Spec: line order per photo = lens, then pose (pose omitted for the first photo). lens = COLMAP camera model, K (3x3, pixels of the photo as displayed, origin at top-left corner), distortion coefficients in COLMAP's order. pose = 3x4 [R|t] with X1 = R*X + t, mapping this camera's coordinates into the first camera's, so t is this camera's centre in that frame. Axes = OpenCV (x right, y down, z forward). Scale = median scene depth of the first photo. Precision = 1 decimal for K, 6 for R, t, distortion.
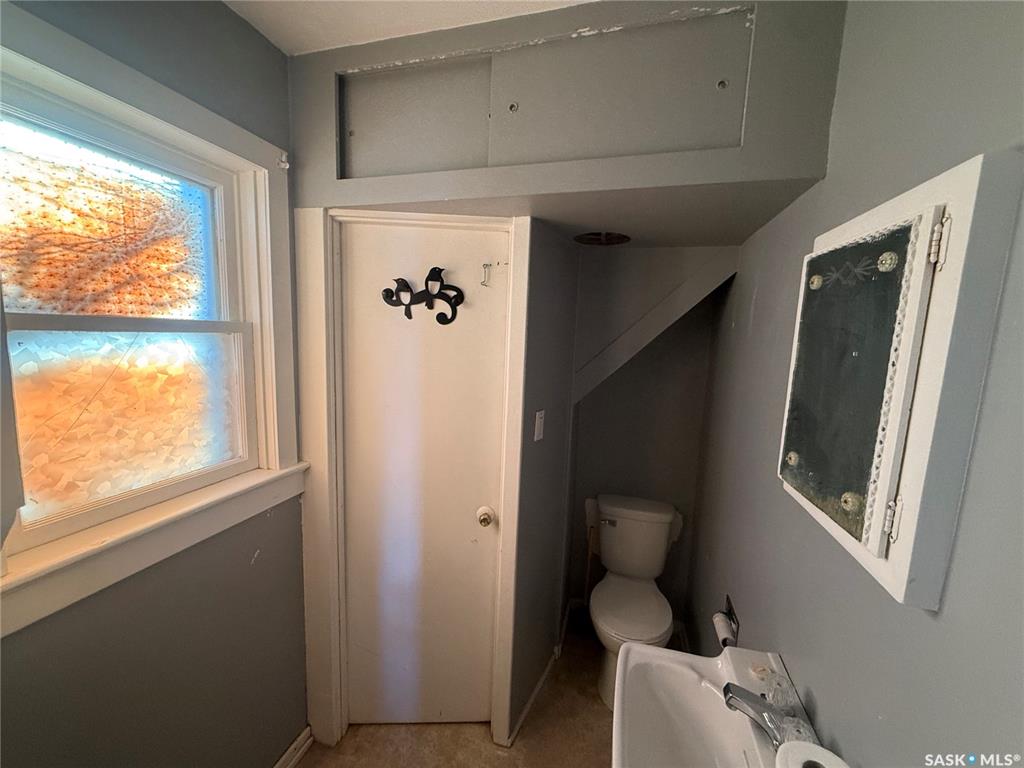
lens RADIAL K [[404.1, 0, 511.2], [0, 404.1, 385.0], [0, 0, 1]] dist [-0.003584, -0.000249]
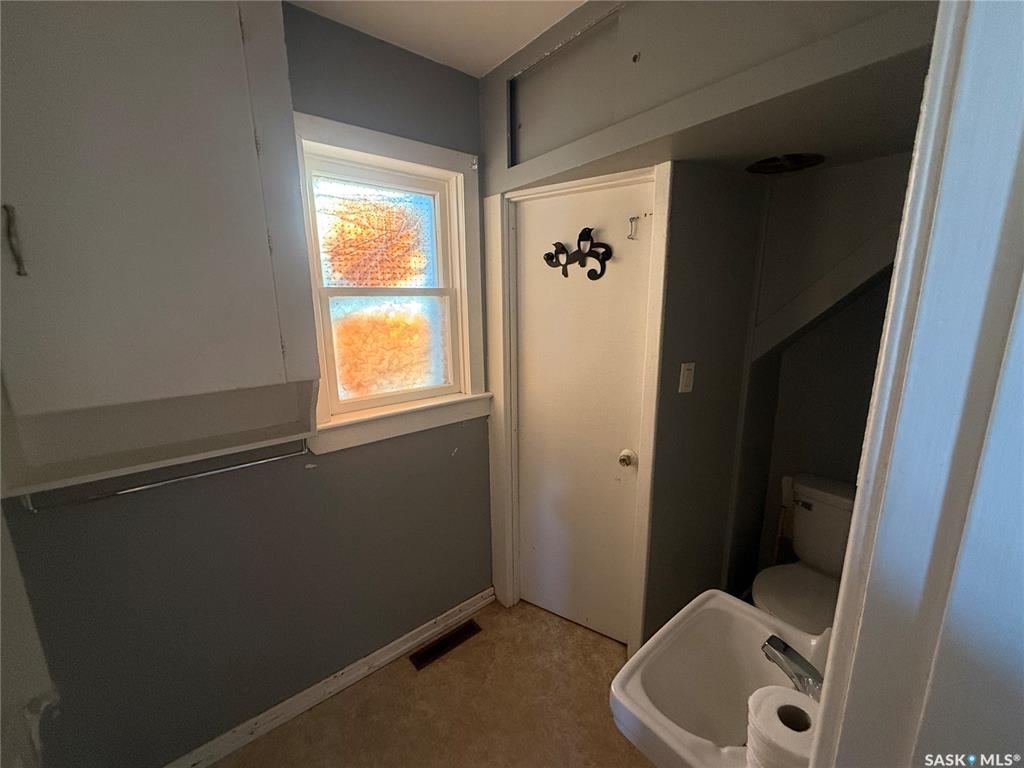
lens RADIAL K [[404.1, 0, 514.9], [0, 404.1, 385.7], [0, 0, 1]] dist [-0.003584, -0.000249]
pose [[0.820907, 0.070002, -0.566755, 0.324896], [-0.028728, 0.996264, 0.081442, 0.059612], [0.570339, -0.050575, 0.819851, -0.052374]]
